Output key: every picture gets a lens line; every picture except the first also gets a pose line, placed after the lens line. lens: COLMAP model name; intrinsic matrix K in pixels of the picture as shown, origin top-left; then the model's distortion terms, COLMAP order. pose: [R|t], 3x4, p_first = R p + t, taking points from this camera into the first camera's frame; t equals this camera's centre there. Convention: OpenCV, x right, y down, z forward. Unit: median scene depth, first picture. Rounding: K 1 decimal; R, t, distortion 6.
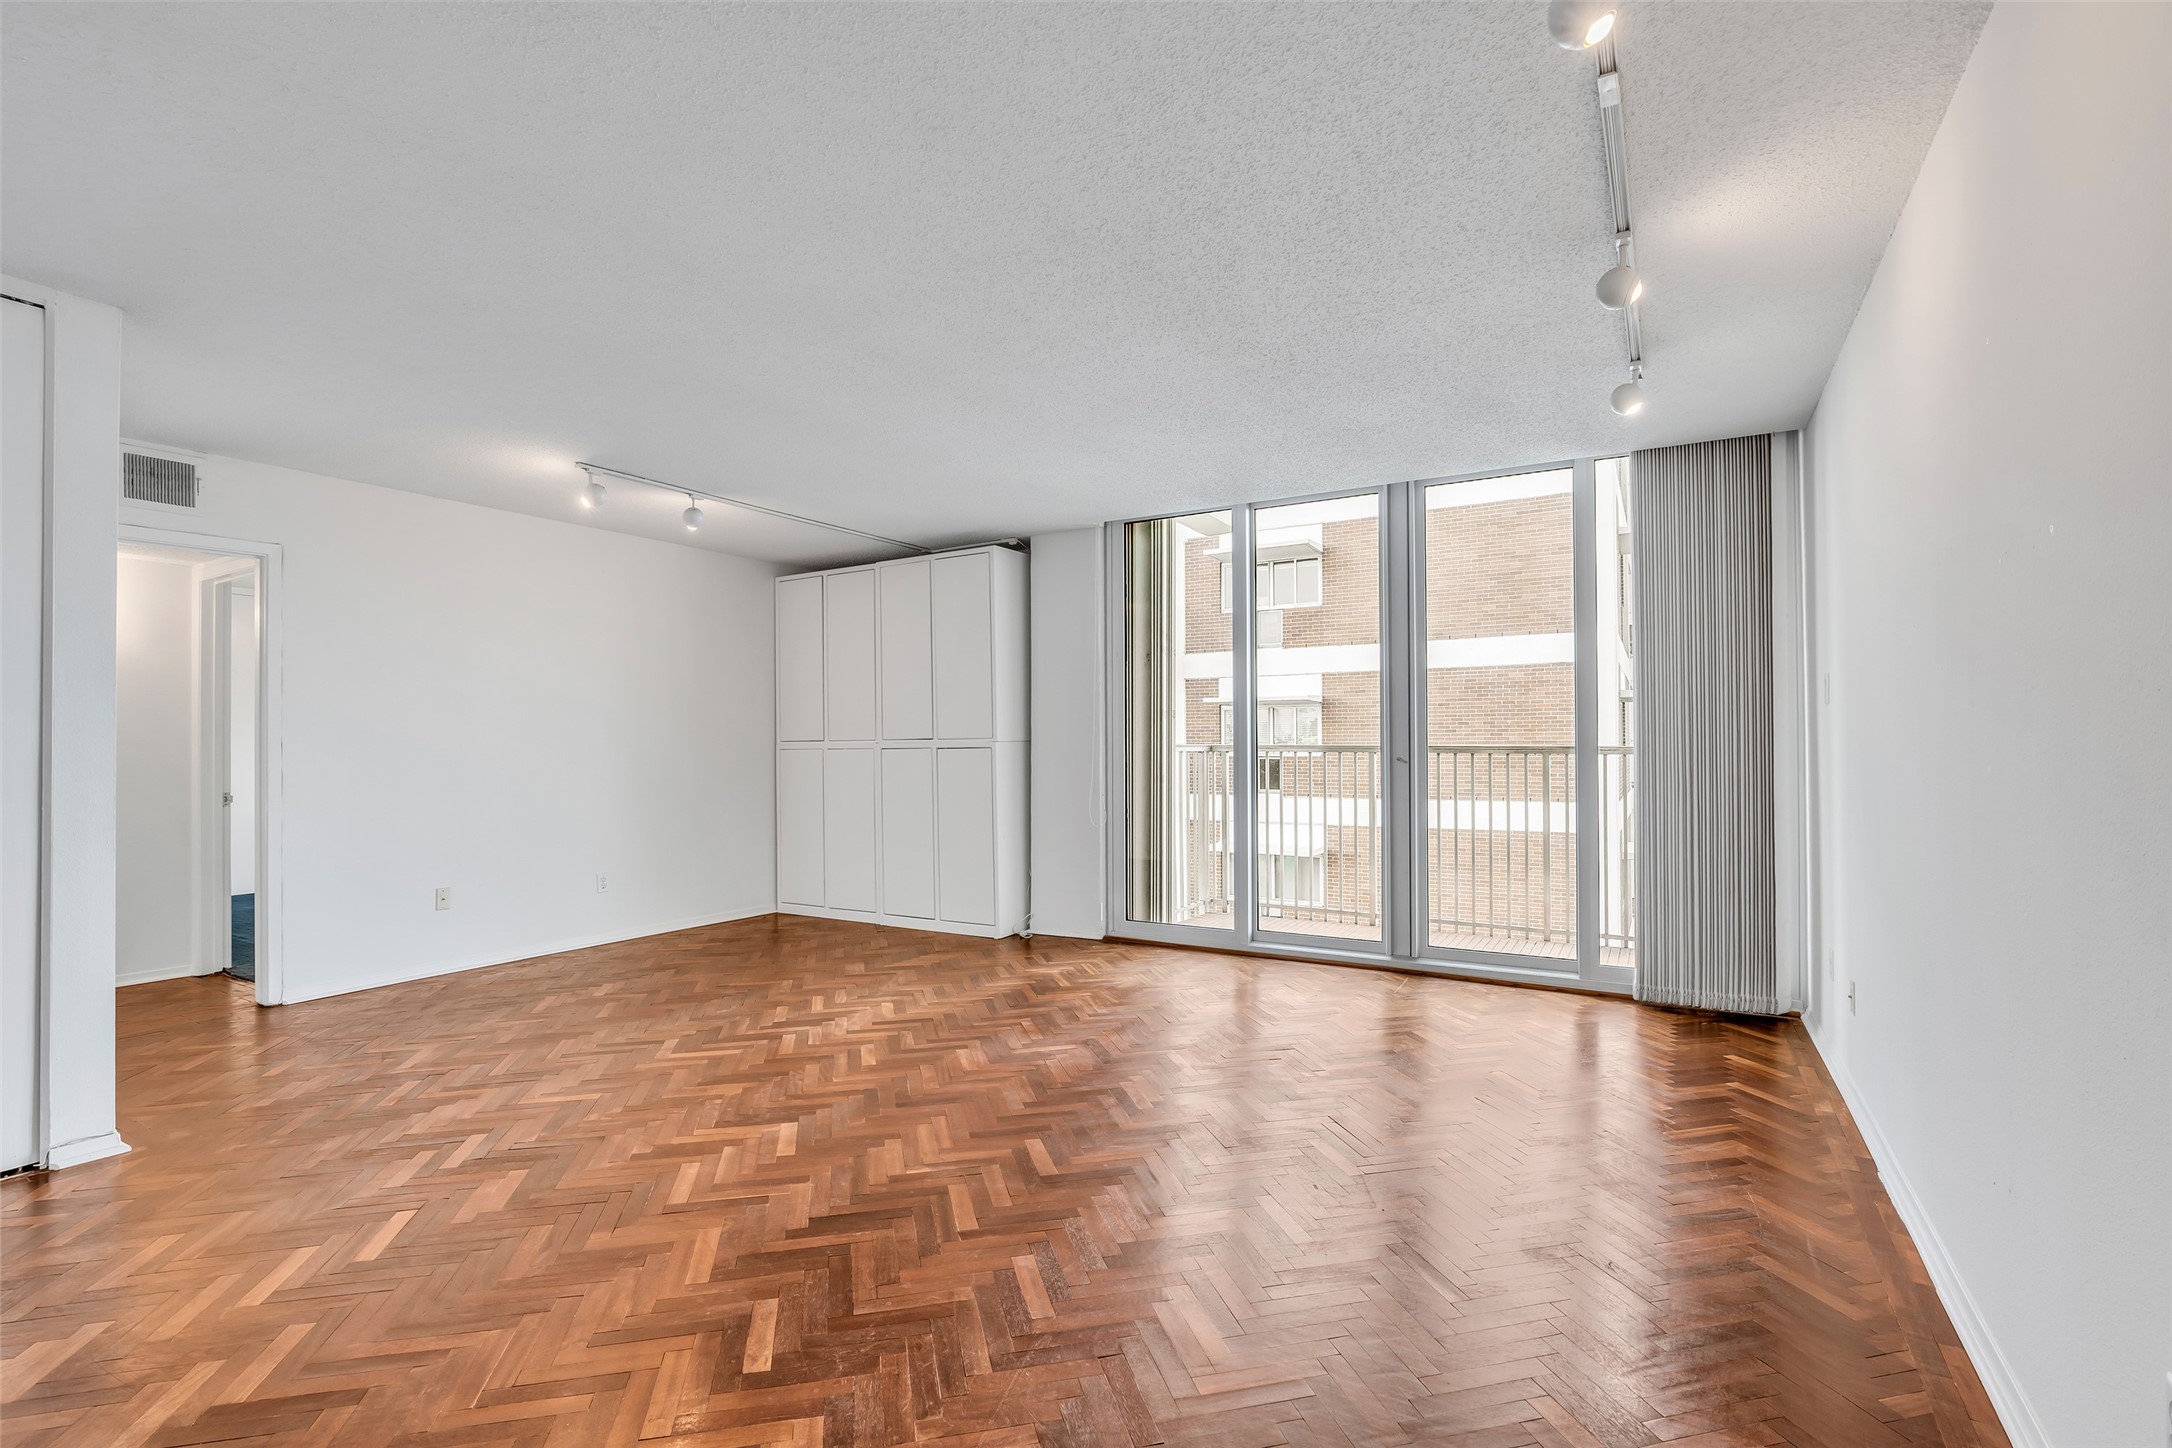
lens RADIAL K [[1018.0, 0, 1088.7], [0, 1018.0, 735.7], [0, 0, 1]] dist [-0.018342, 0.004451]
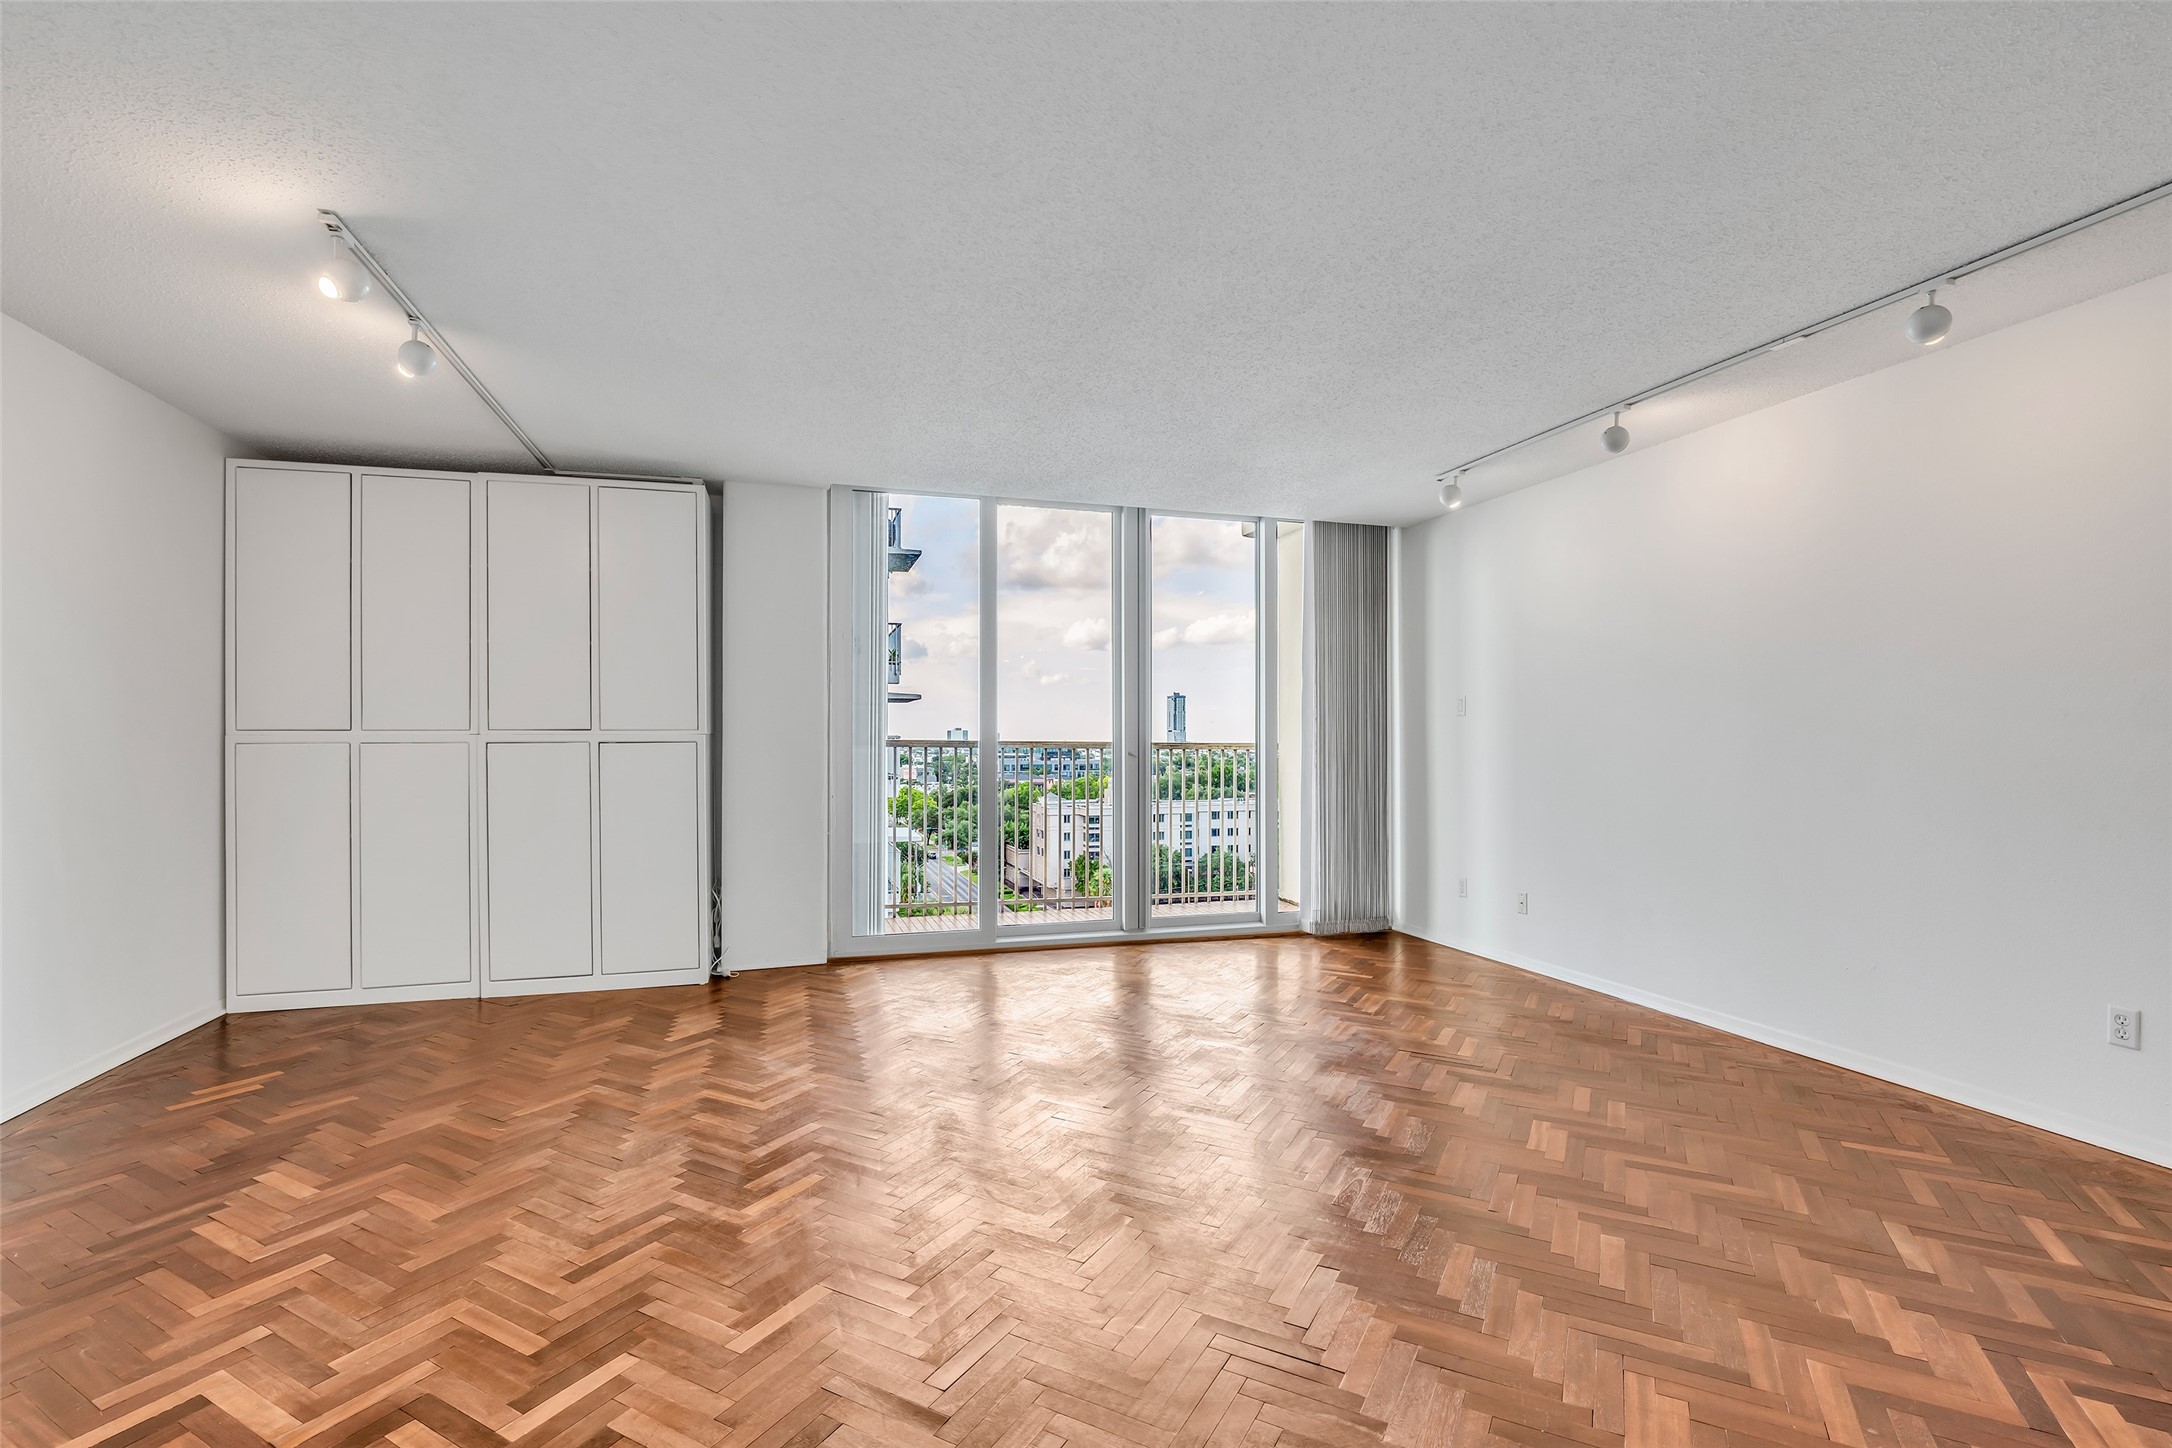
lens RADIAL K [[1018.0, 0, 1064.7], [0, 1018.0, 729.8], [0, 0, 1]] dist [-0.018342, 0.004451]
pose [[0.663892, 0.013949, 0.747699, -0.533704], [-0.013678, 0.999885, -0.006508, 0.003662], [-0.747704, -0.005907, 0.664006, 0.287439]]
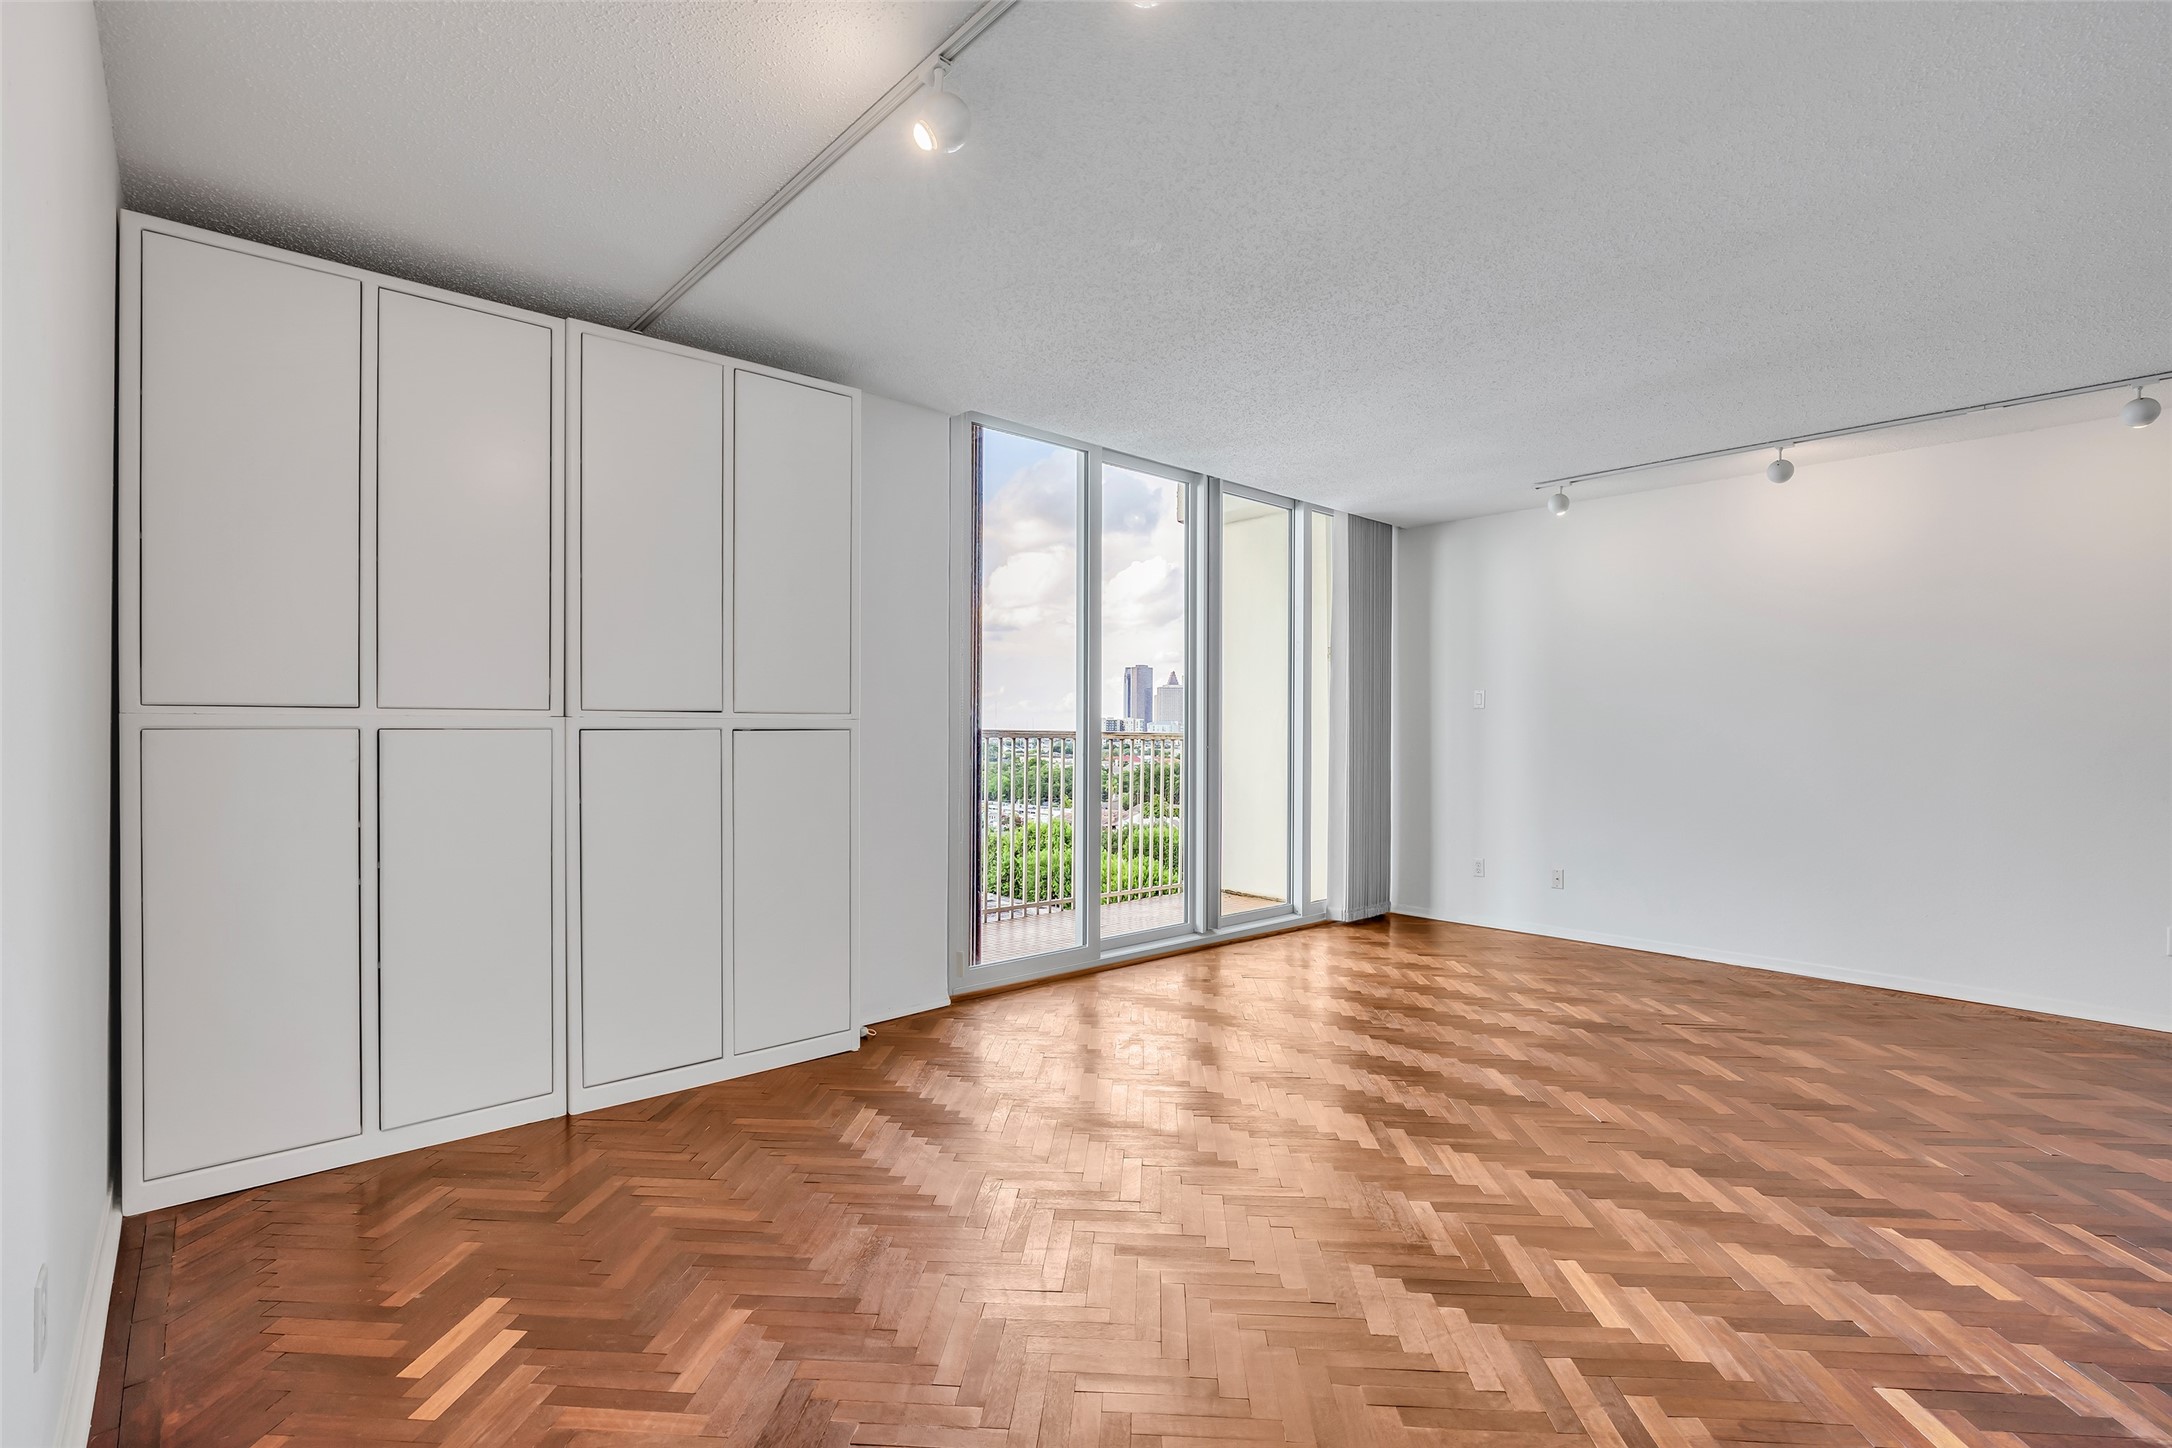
lens RADIAL K [[1018.0, 0, 1097.4], [0, 1018.0, 727.7], [0, 0, 1]] dist [-0.018342, 0.004451]
pose [[0.273422, 0.011440, 0.961826, -0.675411], [-0.018707, 0.999803, -0.006574, 0.012456], [-0.961712, -0.016195, 0.273583, 0.757113]]
